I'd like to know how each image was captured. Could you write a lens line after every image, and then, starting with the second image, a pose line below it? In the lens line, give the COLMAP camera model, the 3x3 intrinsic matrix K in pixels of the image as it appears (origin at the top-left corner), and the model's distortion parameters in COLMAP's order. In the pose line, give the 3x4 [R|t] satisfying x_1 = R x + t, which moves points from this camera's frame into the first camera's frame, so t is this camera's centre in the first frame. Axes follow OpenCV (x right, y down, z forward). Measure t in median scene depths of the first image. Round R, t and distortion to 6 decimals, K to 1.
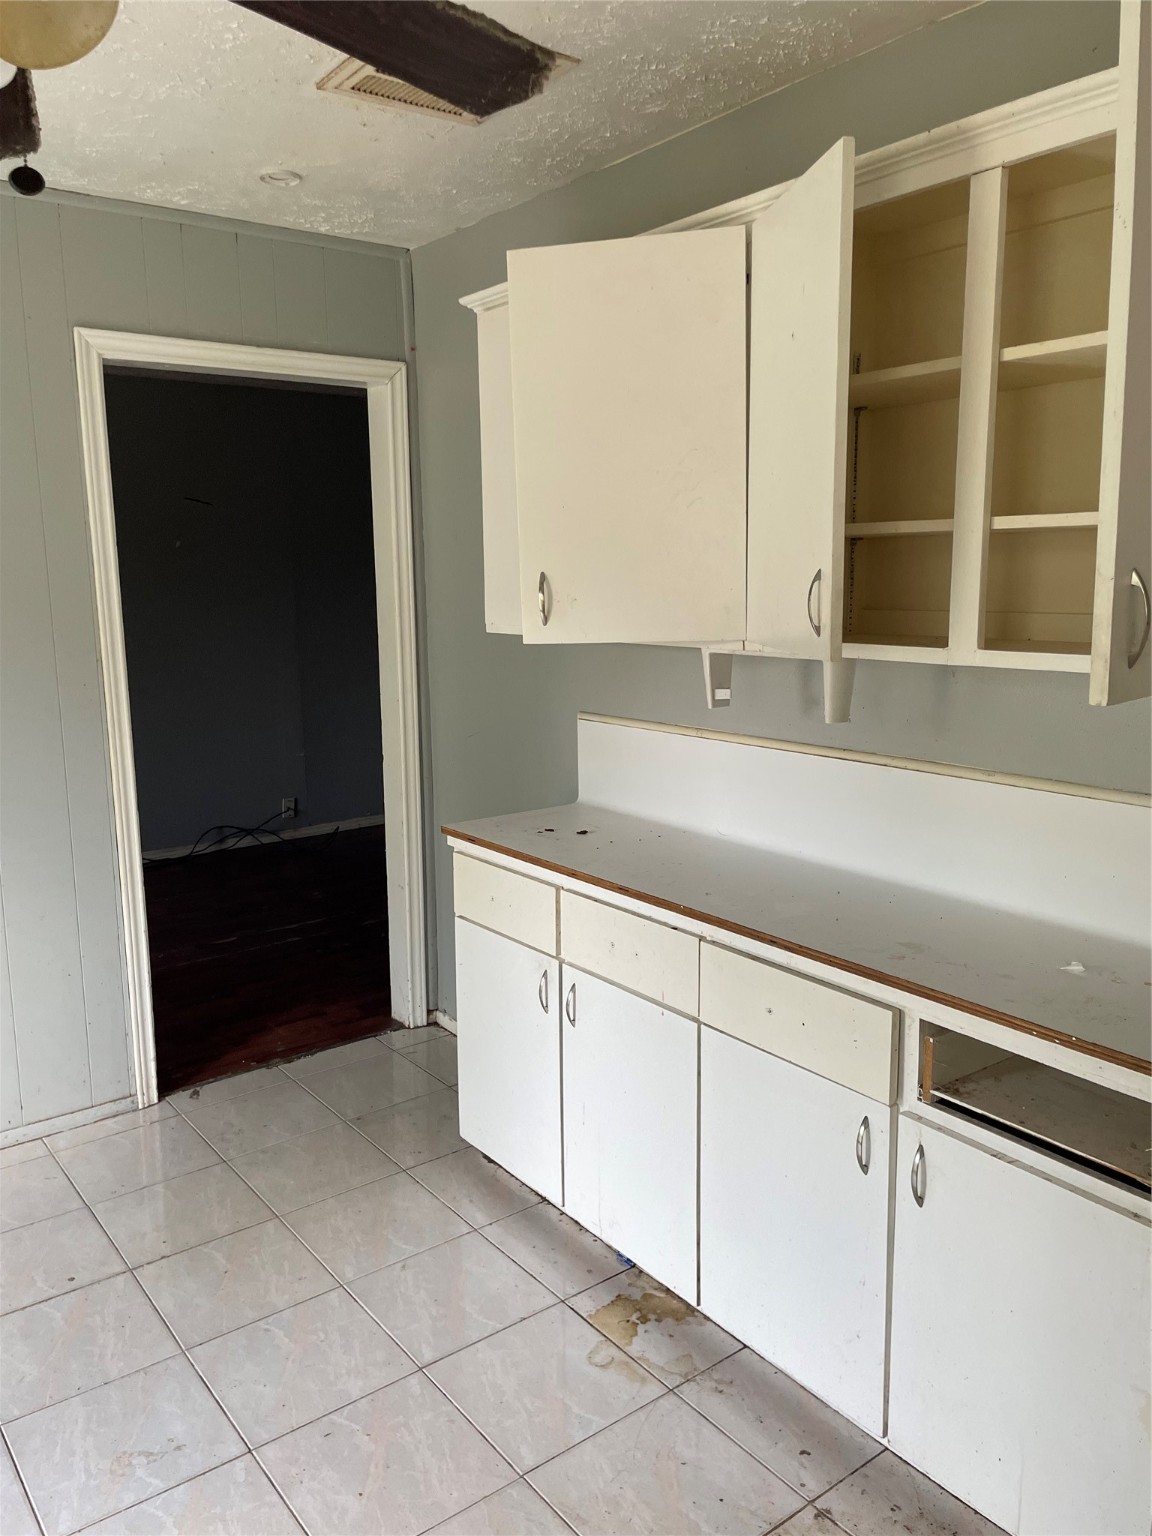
lens RADIAL K [[1188.9, 0, 576.0], [0, 1188.9, 768.0], [0, 0, 1]] dist [0.108434, -0.127913]
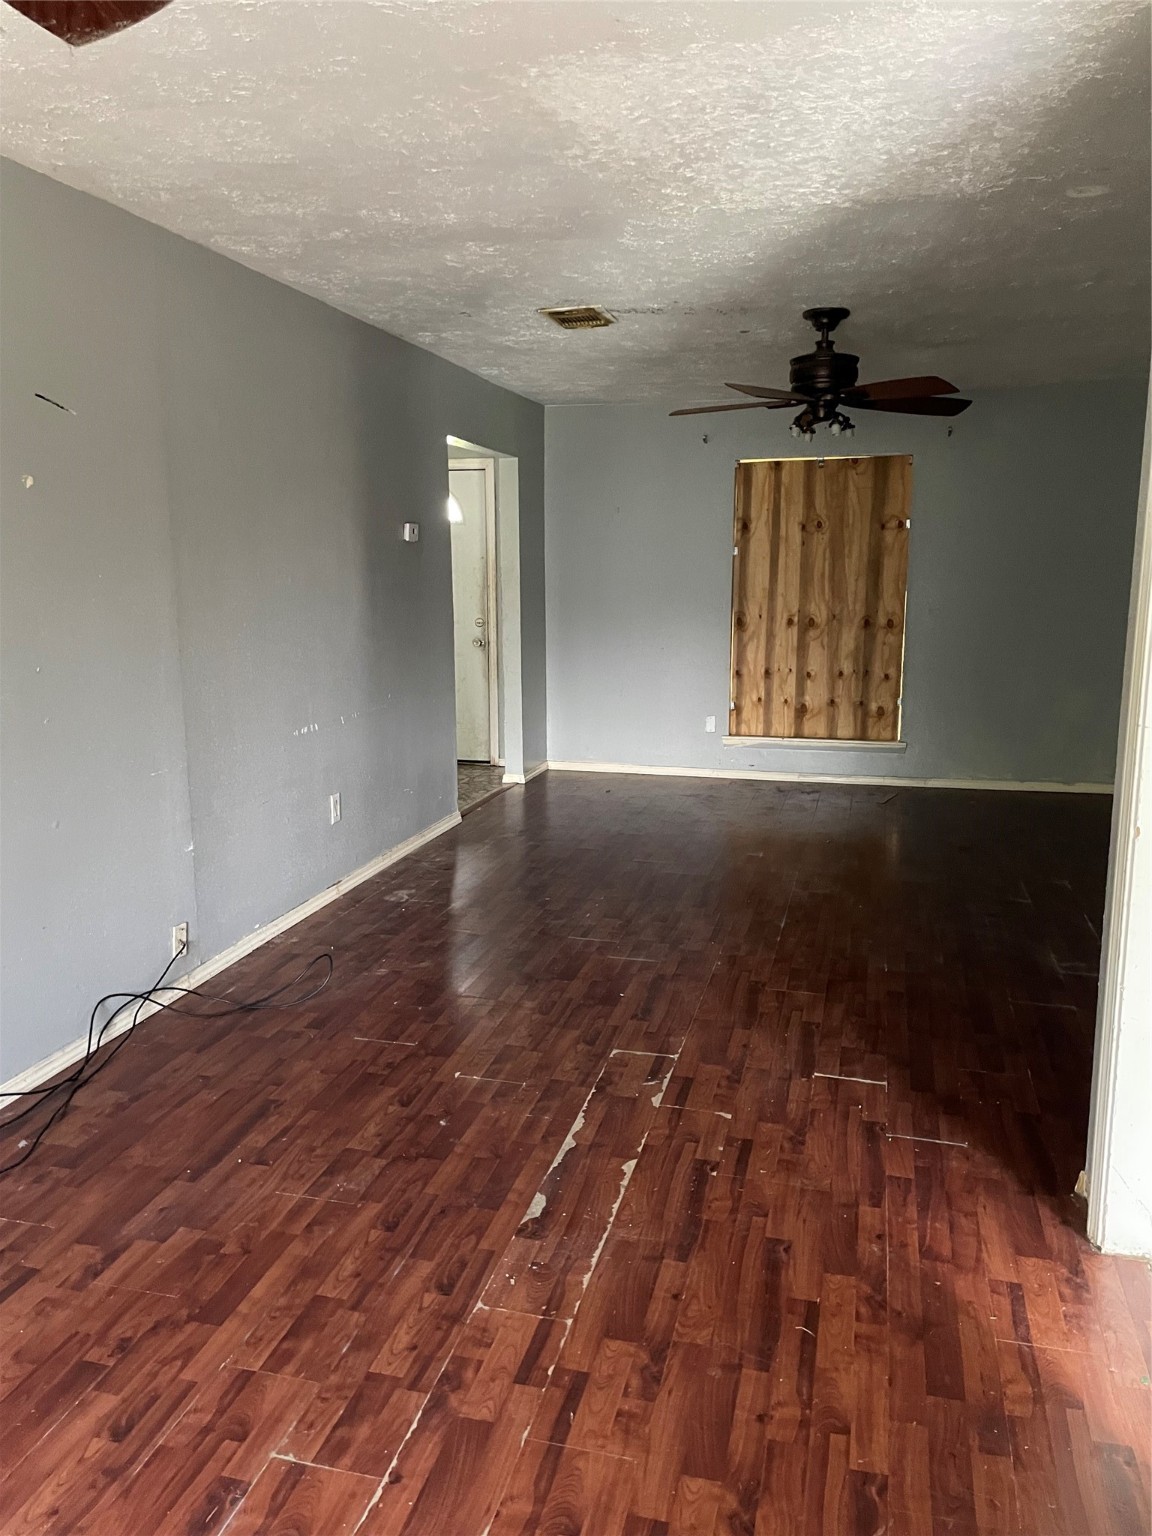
lens RADIAL K [[1188.9, 0, 576.0], [0, 1188.9, 768.0], [0, 0, 1]] dist [0.108434, -0.127913]
pose [[0.781715, -0.105426, 0.614661, -0.456470], [0.101666, 0.993966, 0.041188, -0.057674], [-0.615294, 0.030293, 0.787716, 0.423312]]
